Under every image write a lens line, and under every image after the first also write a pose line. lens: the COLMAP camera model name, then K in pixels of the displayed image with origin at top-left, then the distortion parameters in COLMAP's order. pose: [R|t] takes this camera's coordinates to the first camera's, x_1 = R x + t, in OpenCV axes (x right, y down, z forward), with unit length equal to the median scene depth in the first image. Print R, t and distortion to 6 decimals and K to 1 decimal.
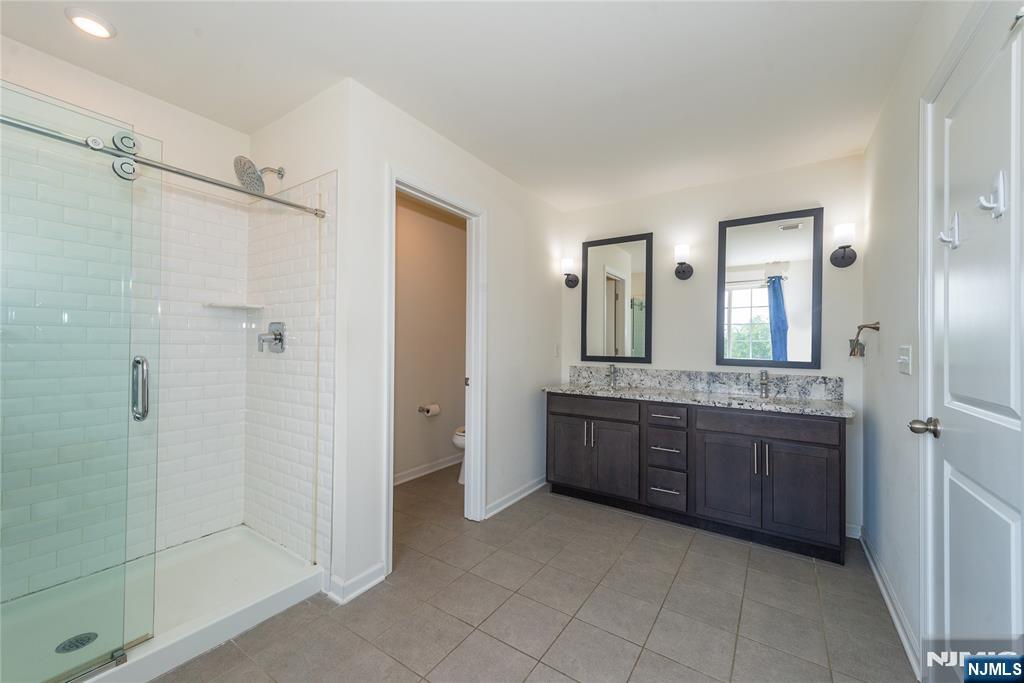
lens RADIAL K [[401.8, 0, 509.7], [0, 401.8, 341.7], [0, 0, 1]] dist [0.009798, -0.000711]
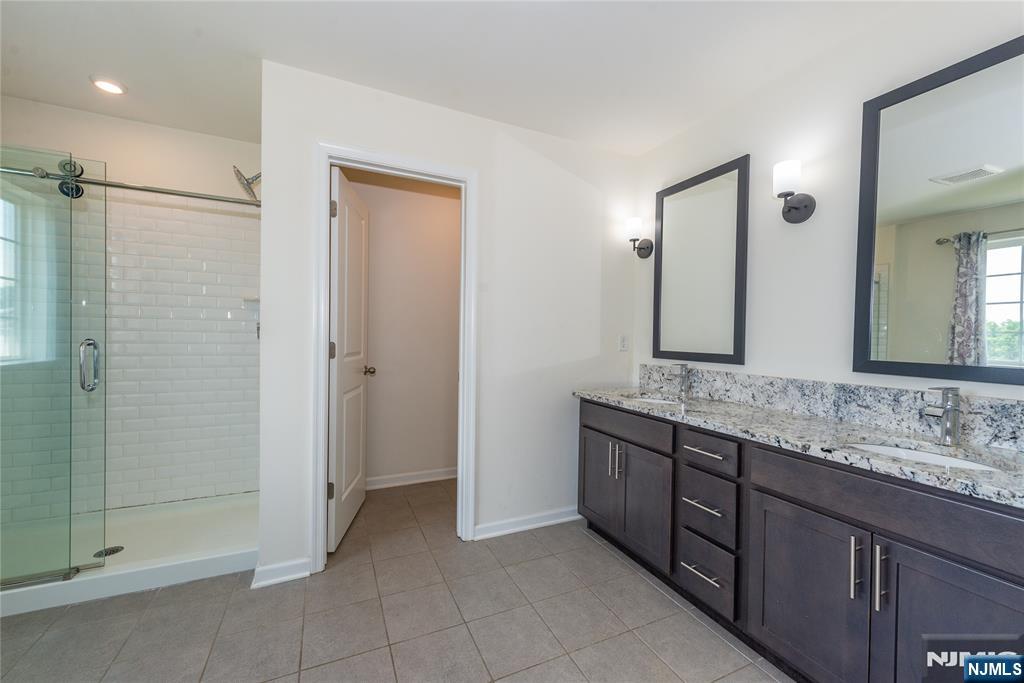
lens RADIAL K [[401.8, 0, 510.1], [0, 401.8, 341.2], [0, 0, 1]] dist [0.009798, -0.000711]
pose [[0.849613, 0.007971, -0.527347, 0.413357], [-0.002125, 0.999929, 0.011689, 0.011839], [0.527403, -0.008811, 0.849570, 0.303024]]
